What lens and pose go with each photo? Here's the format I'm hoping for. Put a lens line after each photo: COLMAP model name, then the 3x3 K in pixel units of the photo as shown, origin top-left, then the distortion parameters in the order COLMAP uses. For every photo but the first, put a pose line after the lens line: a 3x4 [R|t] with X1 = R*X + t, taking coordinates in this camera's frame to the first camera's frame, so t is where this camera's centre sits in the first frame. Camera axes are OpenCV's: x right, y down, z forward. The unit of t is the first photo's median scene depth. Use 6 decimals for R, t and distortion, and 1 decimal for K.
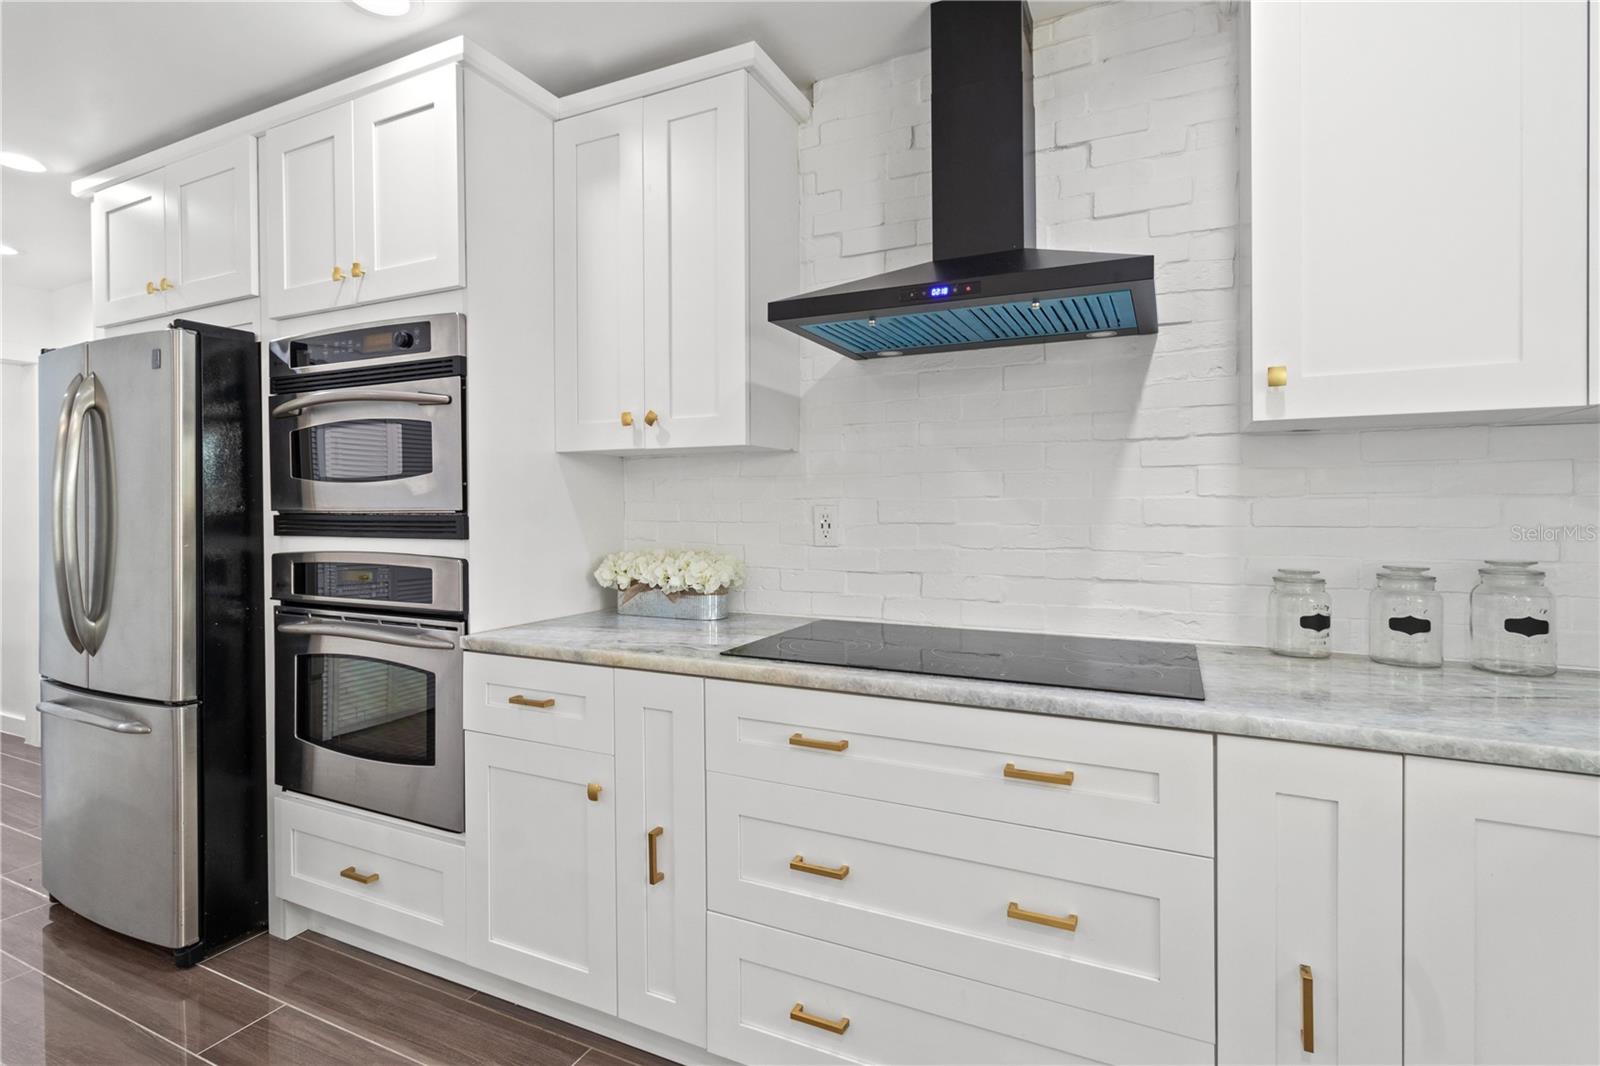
lens RADIAL K [[773.8, 0, 820.1], [0, 773.8, 510.6], [0, 0, 1]] dist [-0.000840, 0.001927]
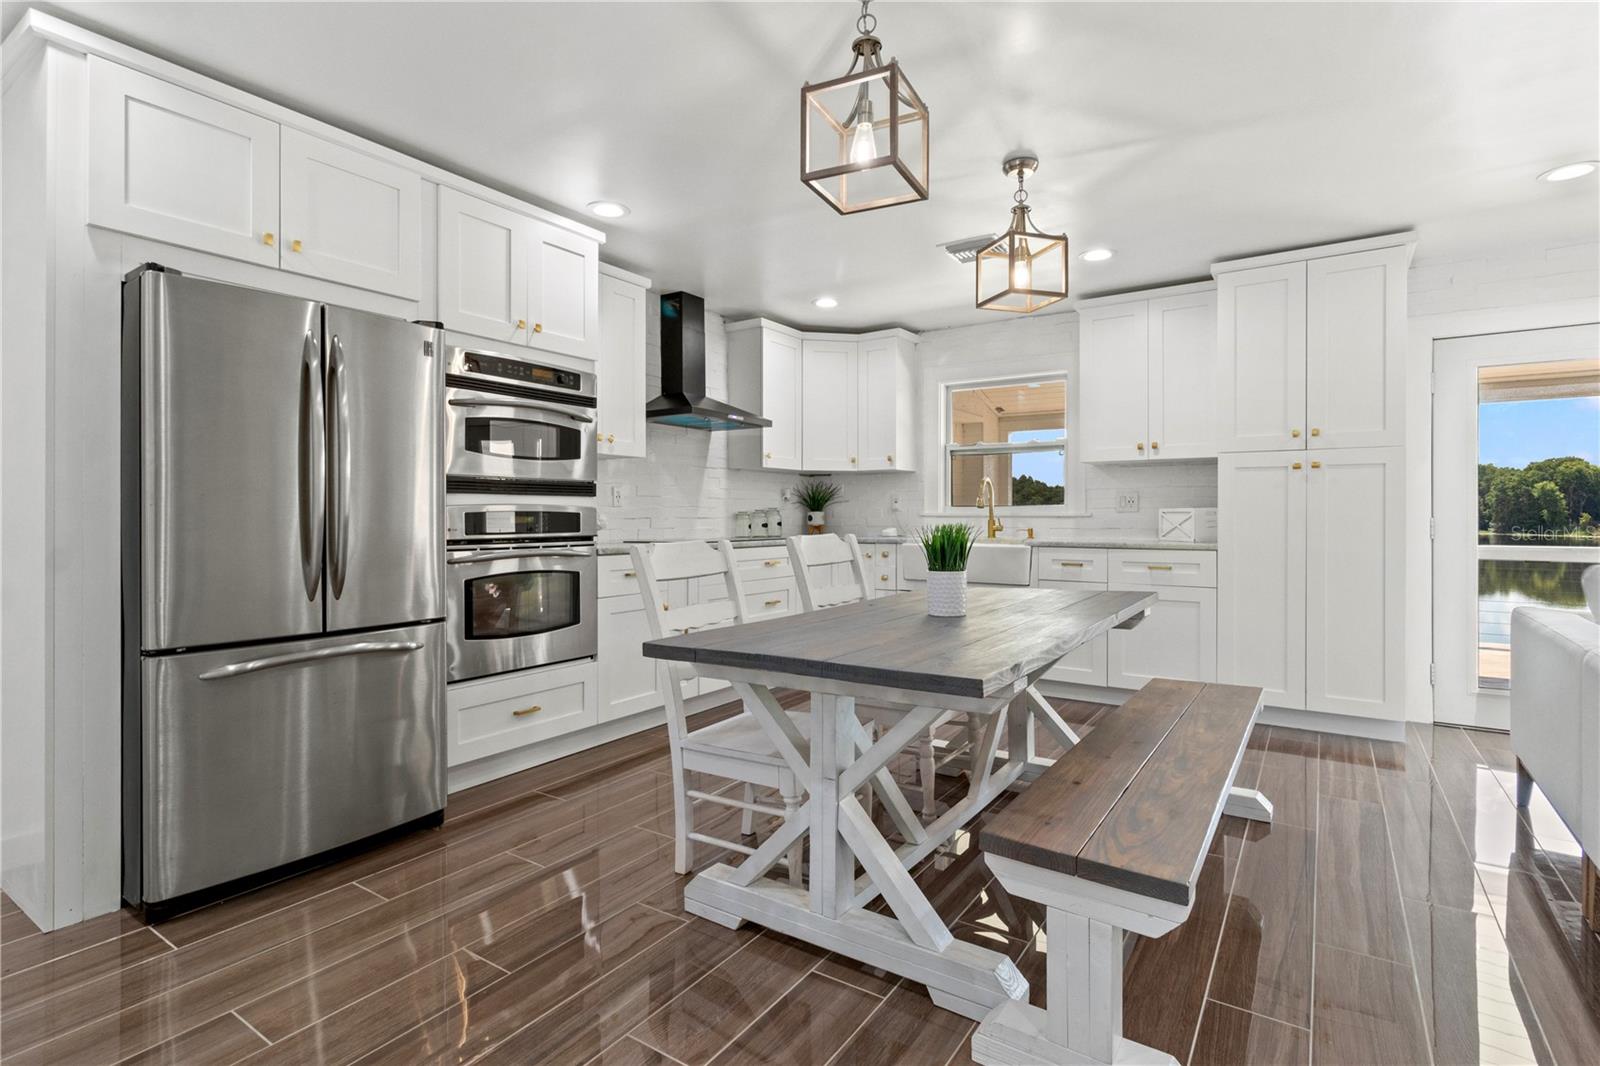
lens RADIAL K [[773.8, 0, 800.9], [0, 773.8, 519.5], [0, 0, 1]] dist [-0.000840, 0.001927]
pose [[0.145097, 0.000402, 0.989417, -2.209687], [0.011026, 0.999937, -0.002024, 0.100527], [-0.989356, 0.011203, 0.145084, 0.242452]]
